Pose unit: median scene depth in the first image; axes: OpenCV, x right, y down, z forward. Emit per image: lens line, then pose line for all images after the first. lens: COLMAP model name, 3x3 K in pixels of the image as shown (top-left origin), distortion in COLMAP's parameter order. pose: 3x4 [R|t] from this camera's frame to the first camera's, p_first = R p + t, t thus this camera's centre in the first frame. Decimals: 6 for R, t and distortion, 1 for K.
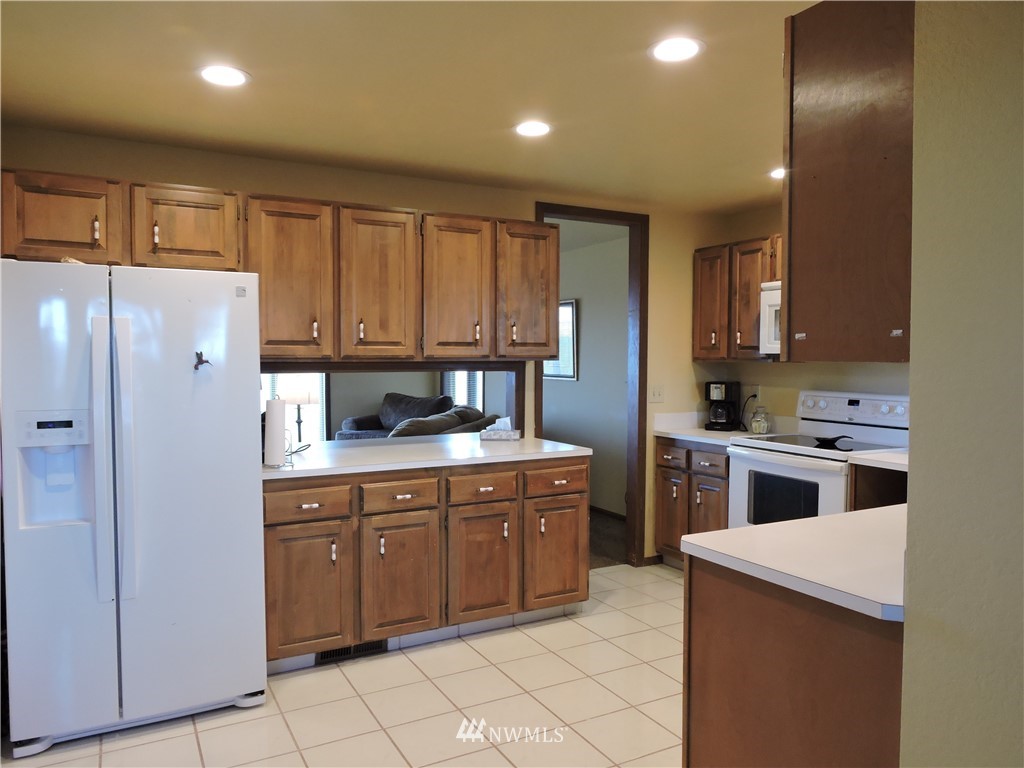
lens RADIAL K [[725.7, 0, 516.5], [0, 725.7, 385.6], [0, 0, 1]] dist [-0.012480, 0.001611]
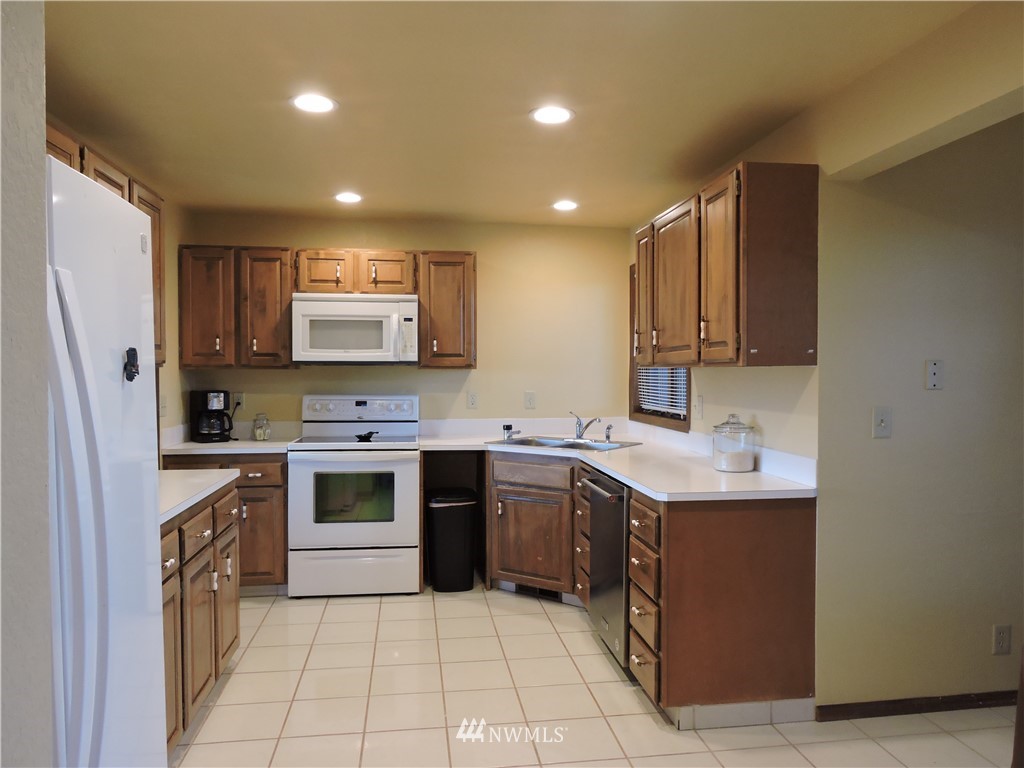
lens RADIAL K [[725.7, 0, 516.3], [0, 725.7, 385.4], [0, 0, 1]] dist [-0.012480, 0.001611]
pose [[0.358674, -0.024238, 0.933148, -0.498165], [0.035817, 0.999284, 0.012189, -0.009902], [-0.932776, 0.029051, 0.359285, 0.321768]]
